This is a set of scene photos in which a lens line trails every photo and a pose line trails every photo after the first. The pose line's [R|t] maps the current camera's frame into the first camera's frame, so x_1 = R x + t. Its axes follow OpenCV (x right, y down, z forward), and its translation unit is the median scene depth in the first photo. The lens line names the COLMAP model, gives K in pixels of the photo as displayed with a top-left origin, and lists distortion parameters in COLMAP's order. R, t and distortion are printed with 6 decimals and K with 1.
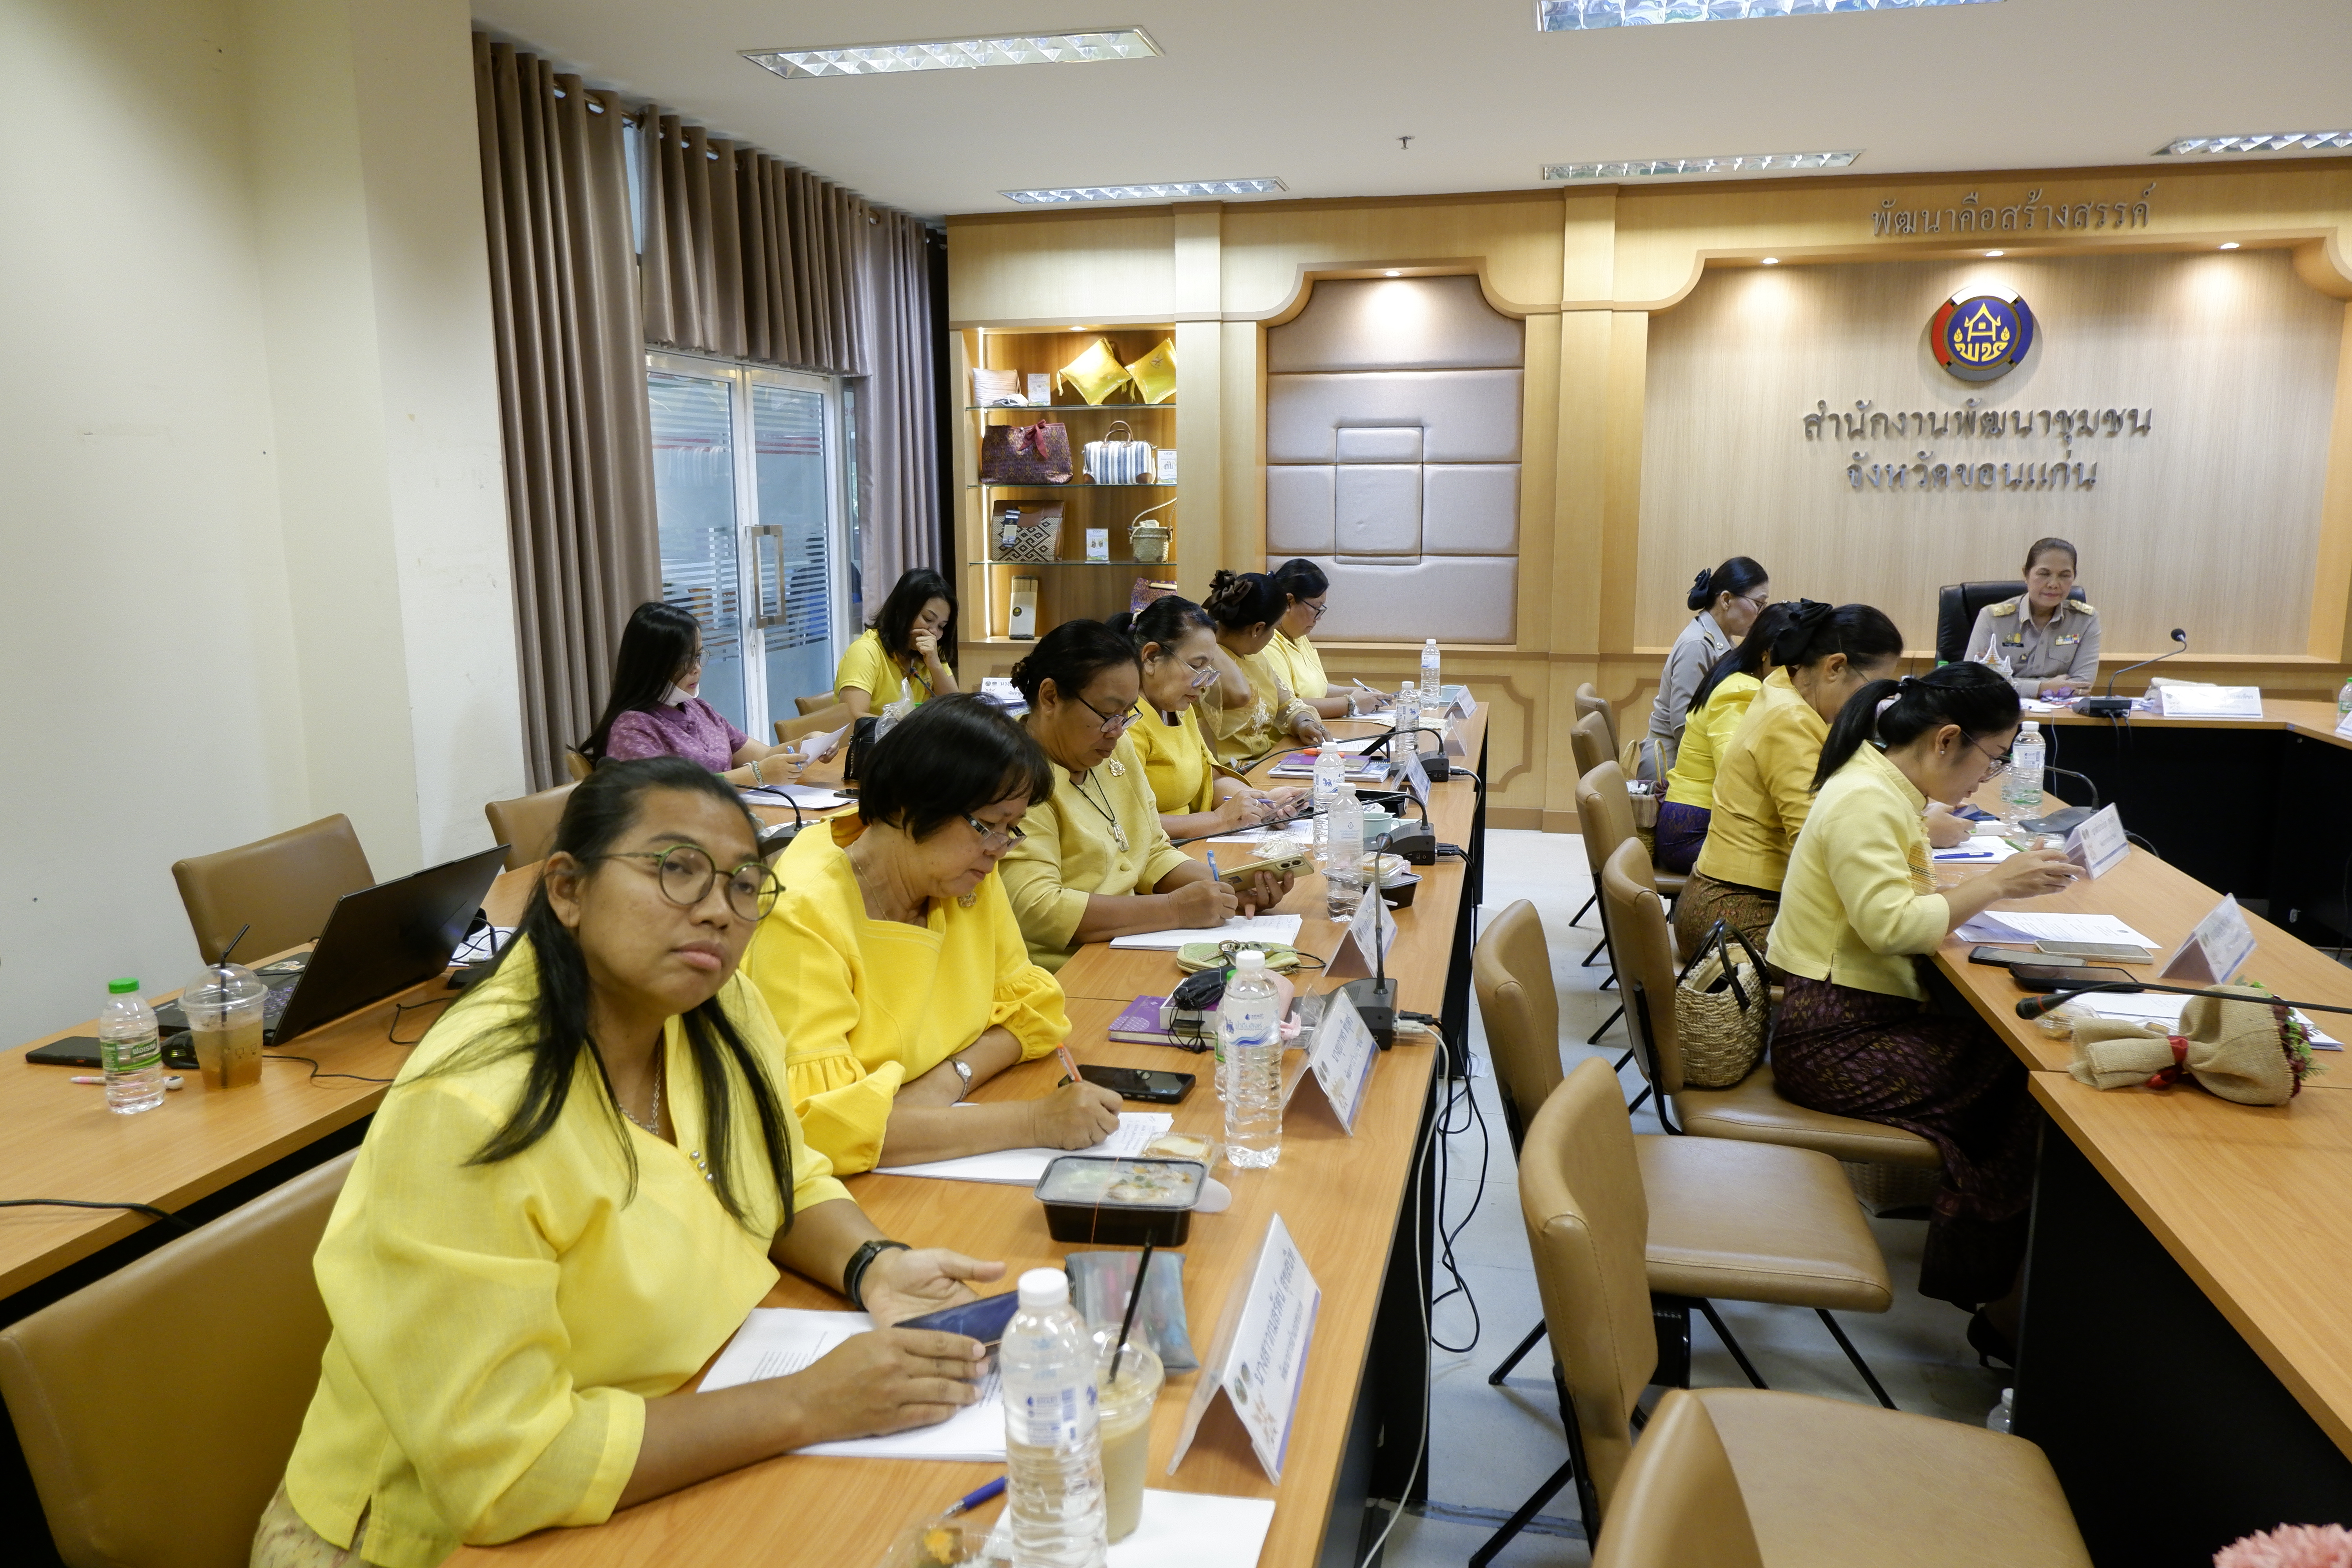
lens RADIAL K [[1640.3, 0, 1175.9], [0, 1640.3, 787.1], [0, 0, 1]] dist [-0.003484, -0.002083]
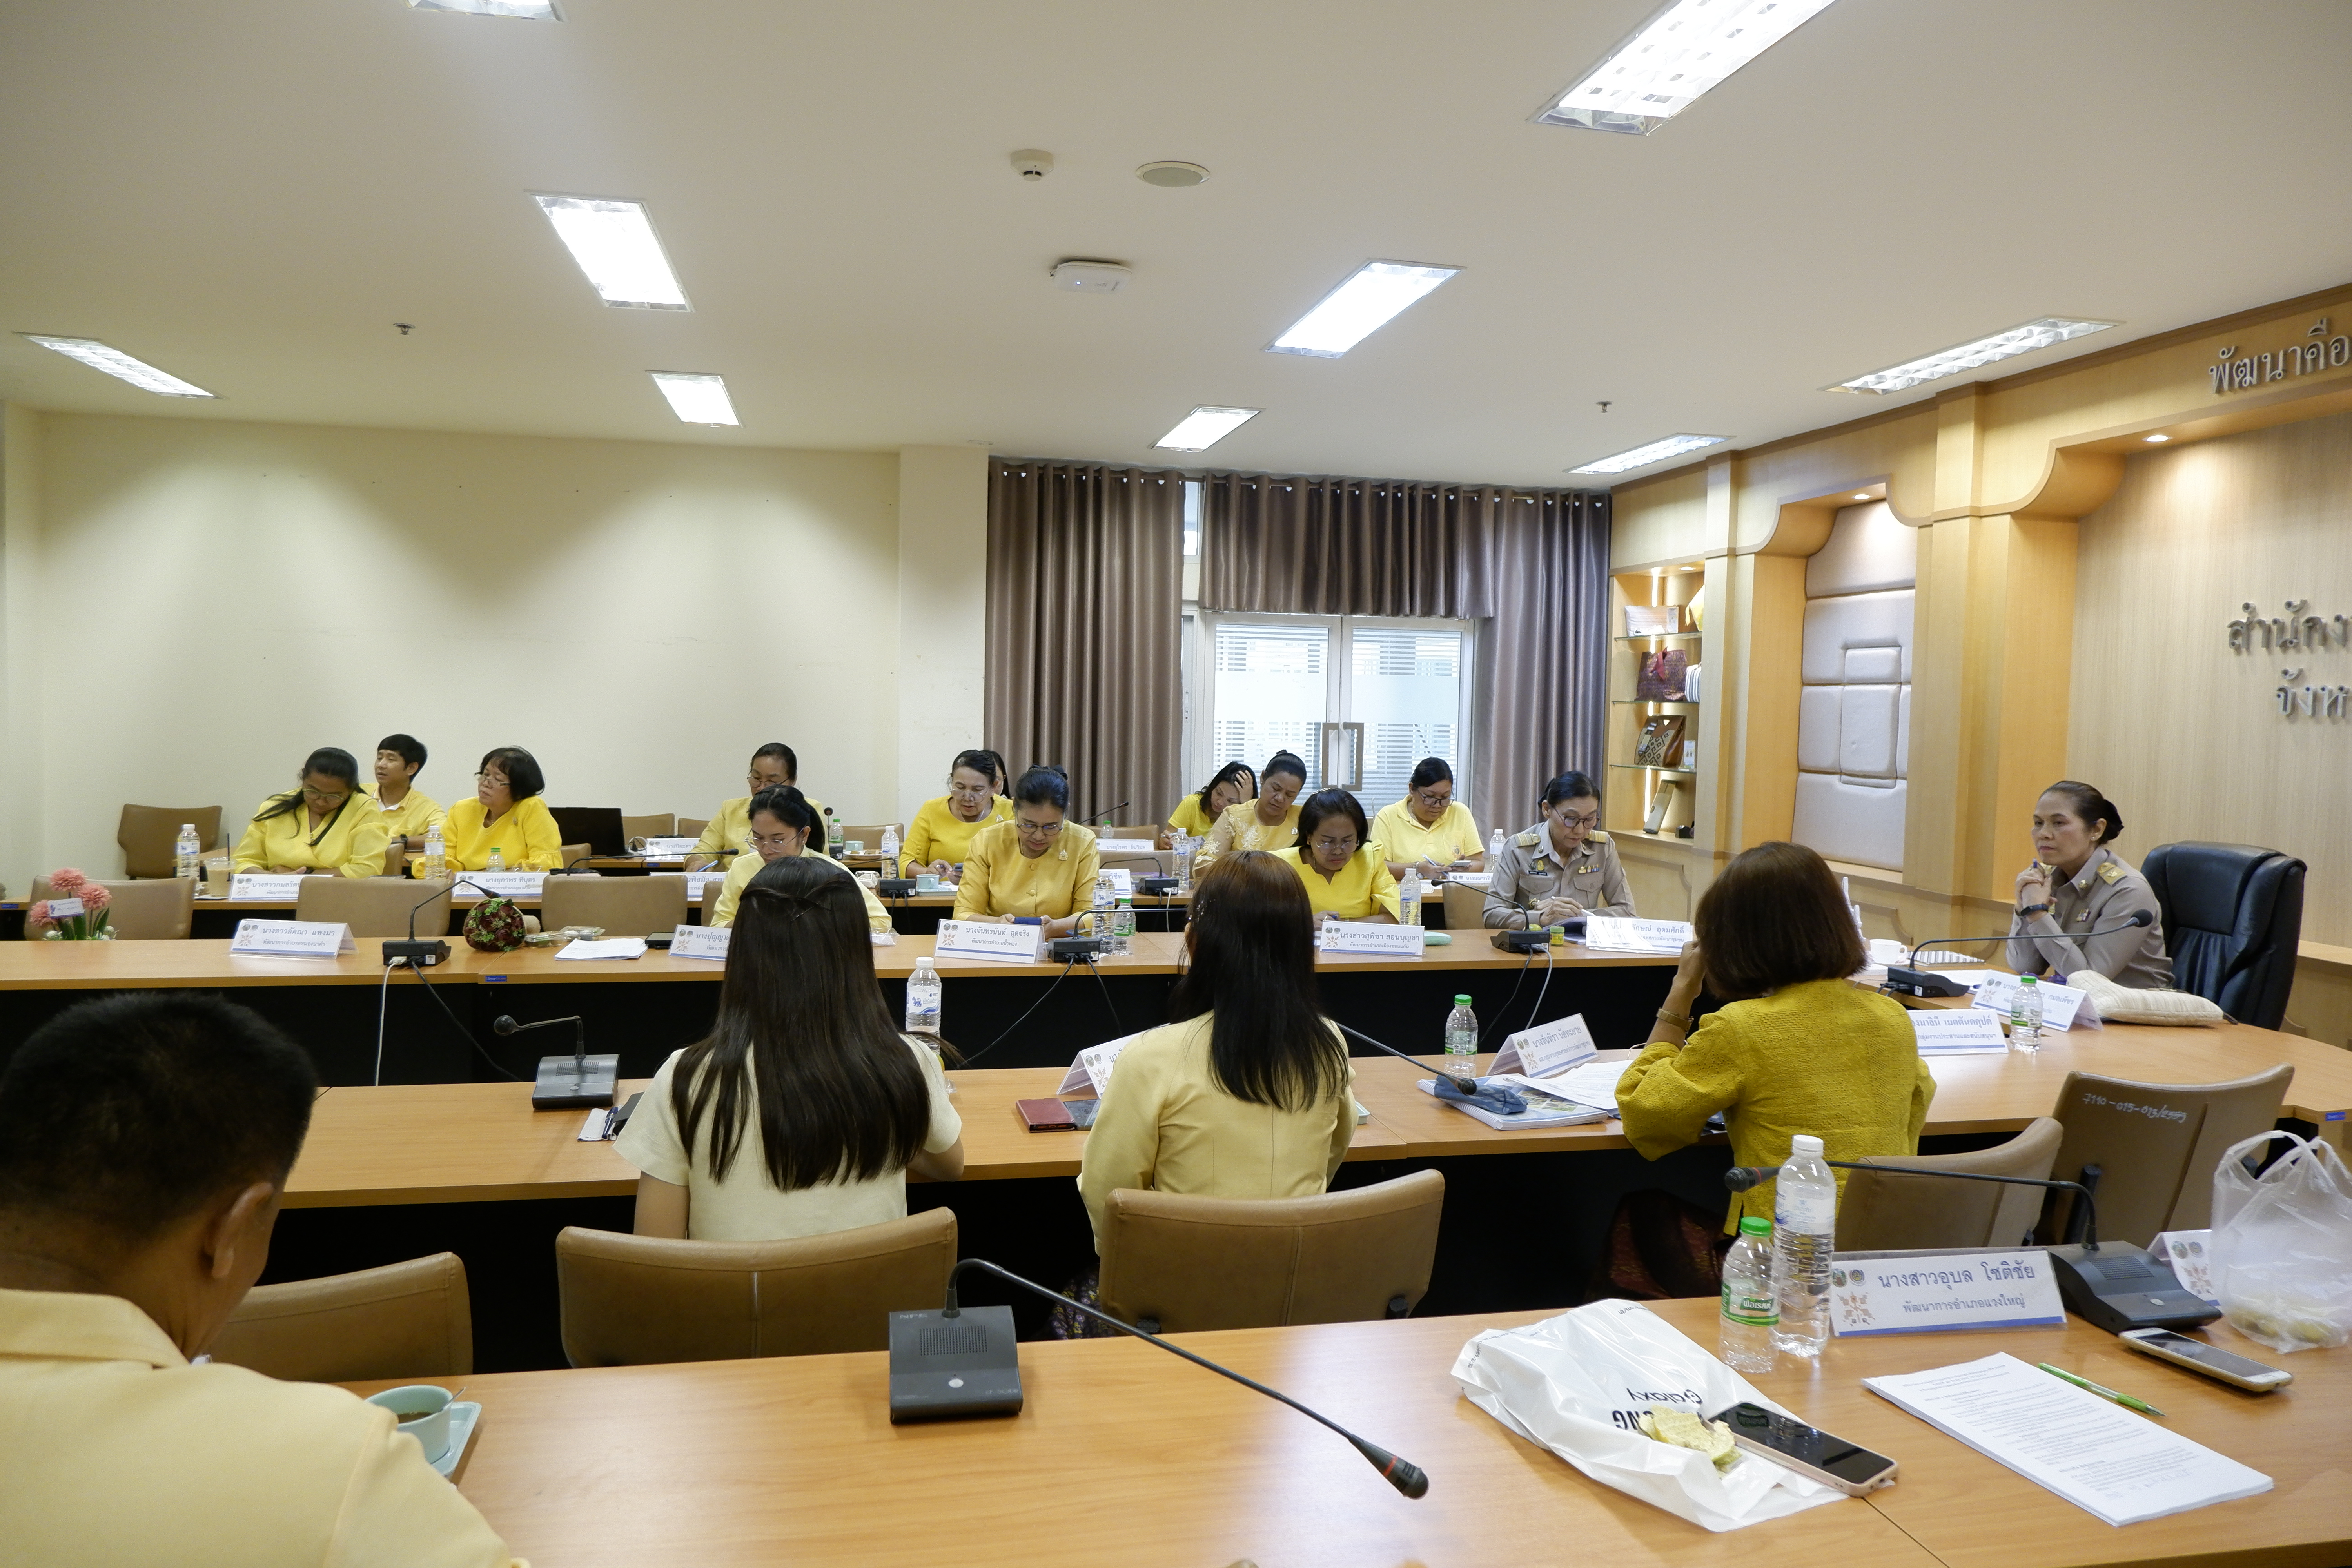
lens RADIAL K [[1555.9, 0, 1175.3], [0, 1555.9, 782.5], [0, 0, 1]] dist [-0.023939, 0.010763]
pose [[0.404360, 0.059816, -0.912642, 1.013883], [-0.185292, 0.982524, -0.017700, -0.058075], [0.895634, 0.176262, 0.408377, 0.327563]]
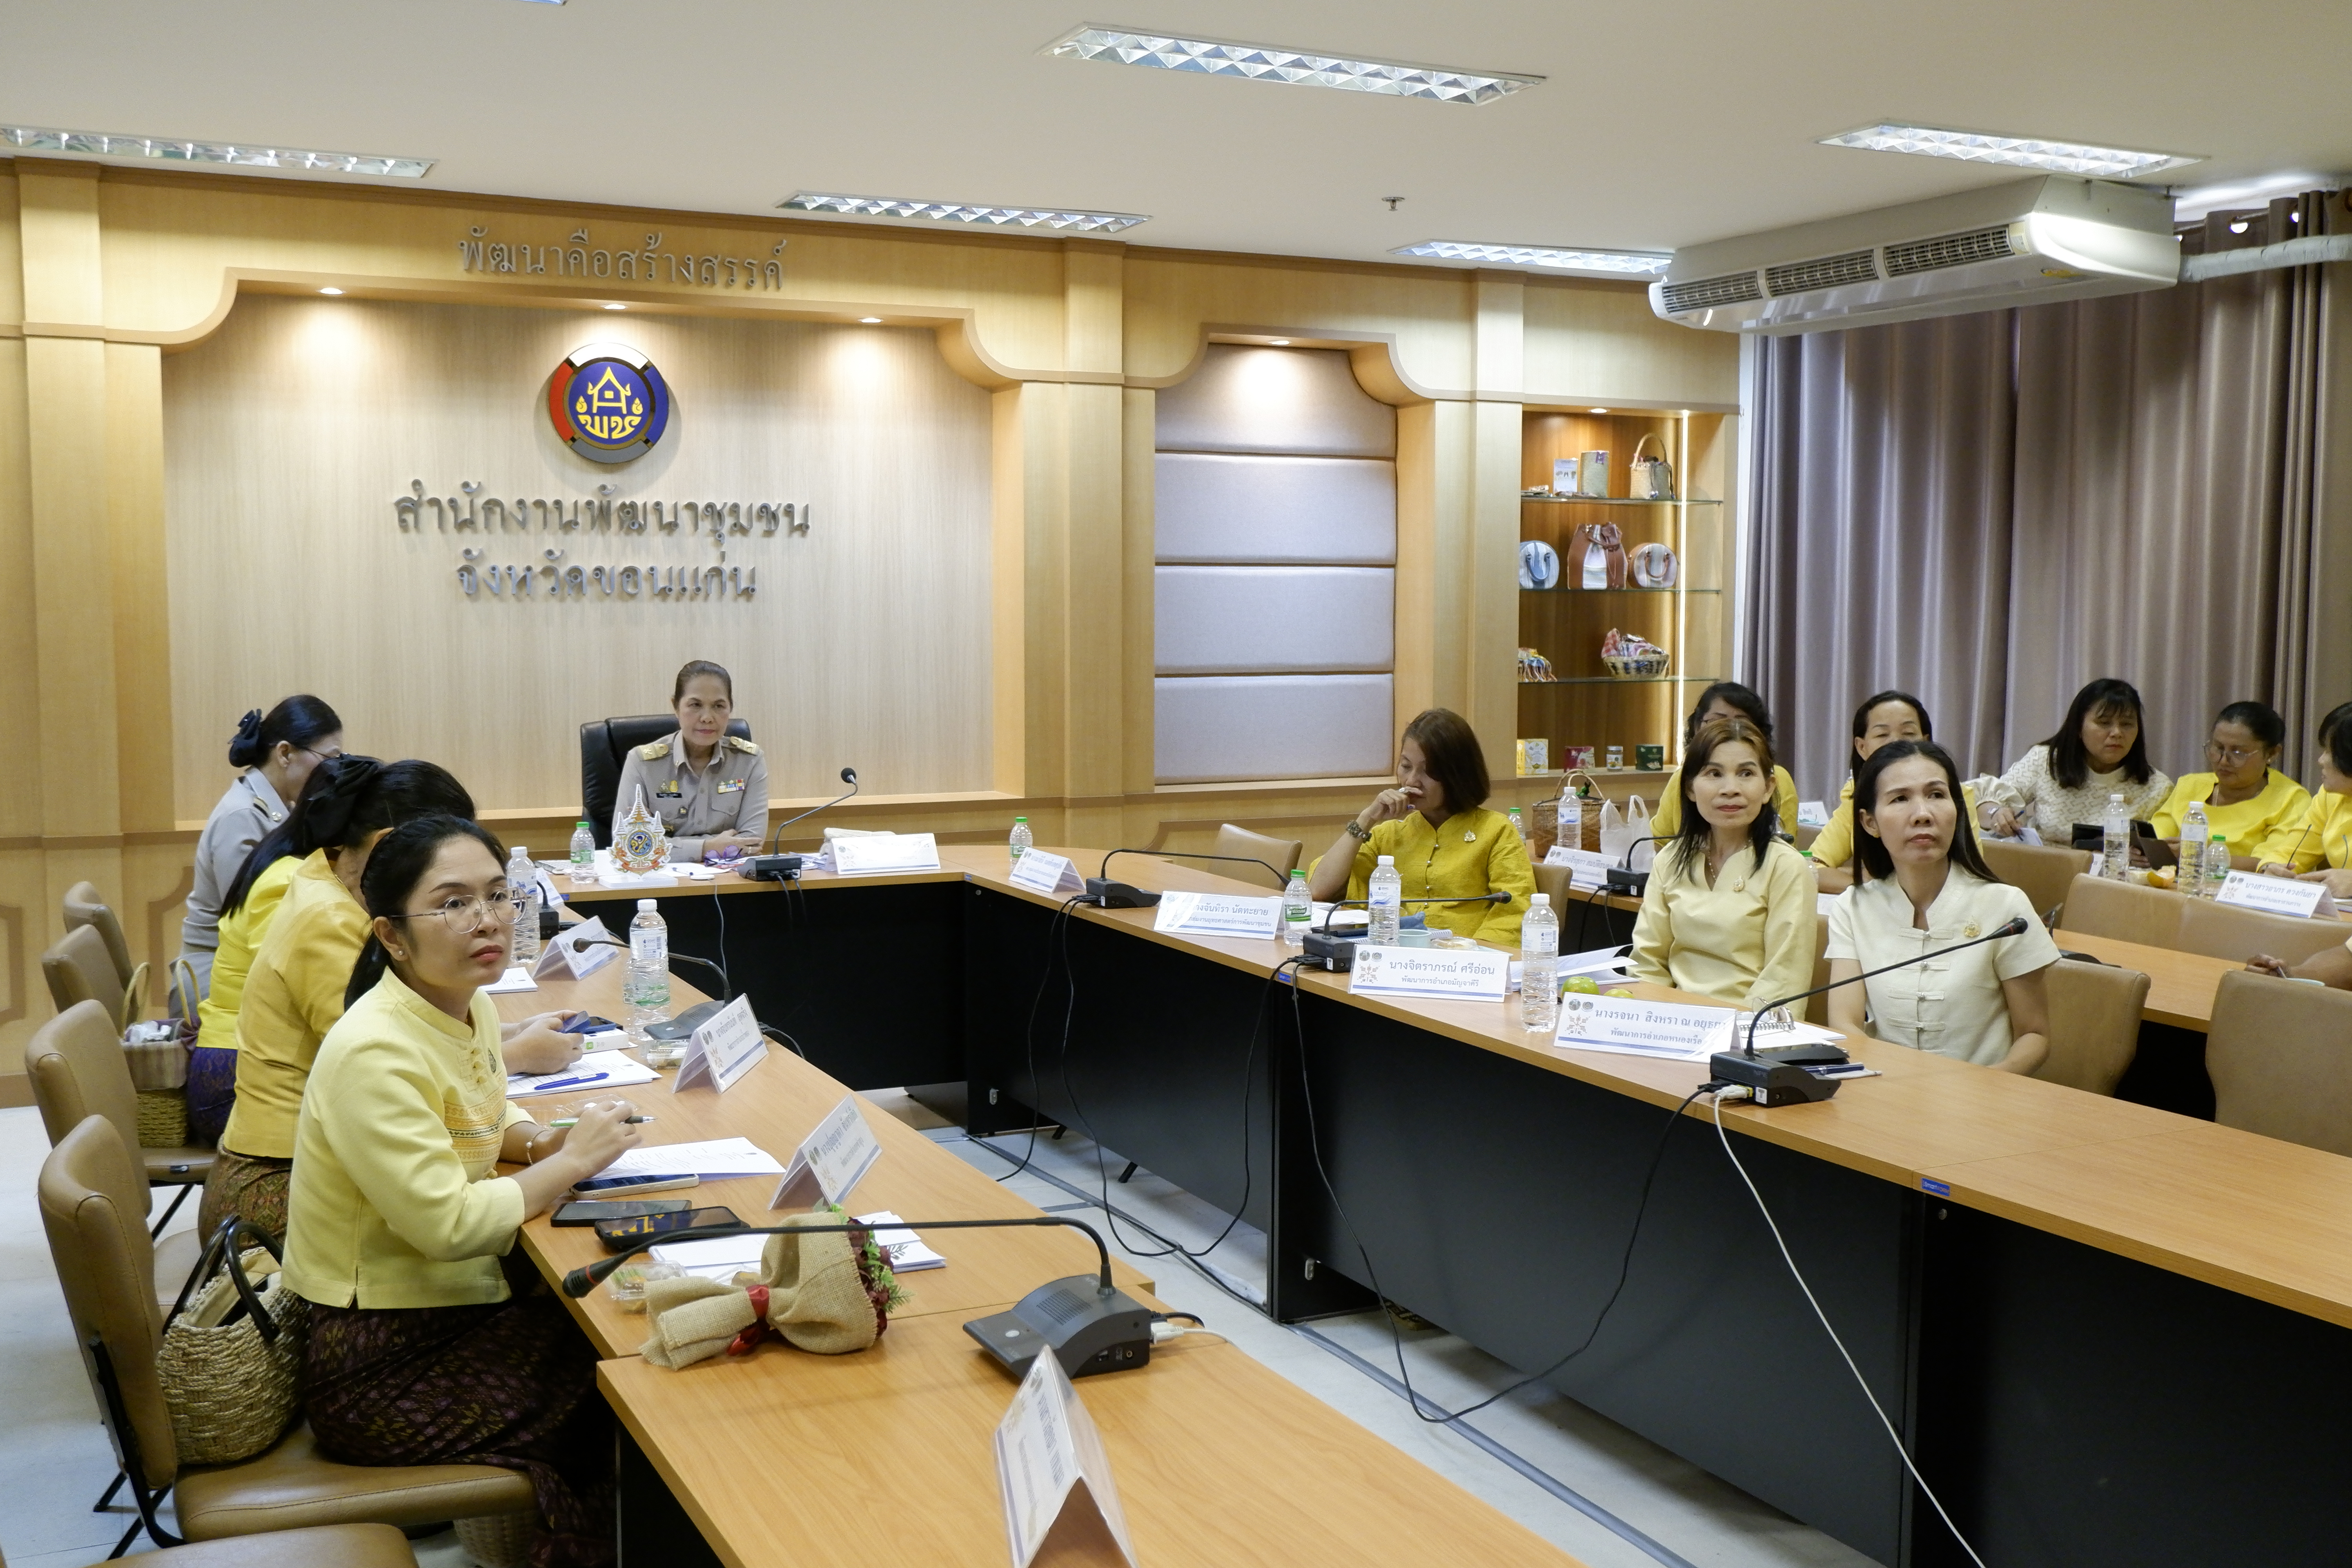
lens RADIAL K [[2290.0, 0, 1172.0], [0, 2290.0, 780.8], [0, 0, 1]] dist [-0.006159, 0.000000]
pose [[0.791784, -0.041605, 0.609382, 0.030889], [0.099078, 0.993213, -0.060924, -0.002708], [-0.602712, 0.108614, 0.790532, -0.018958]]
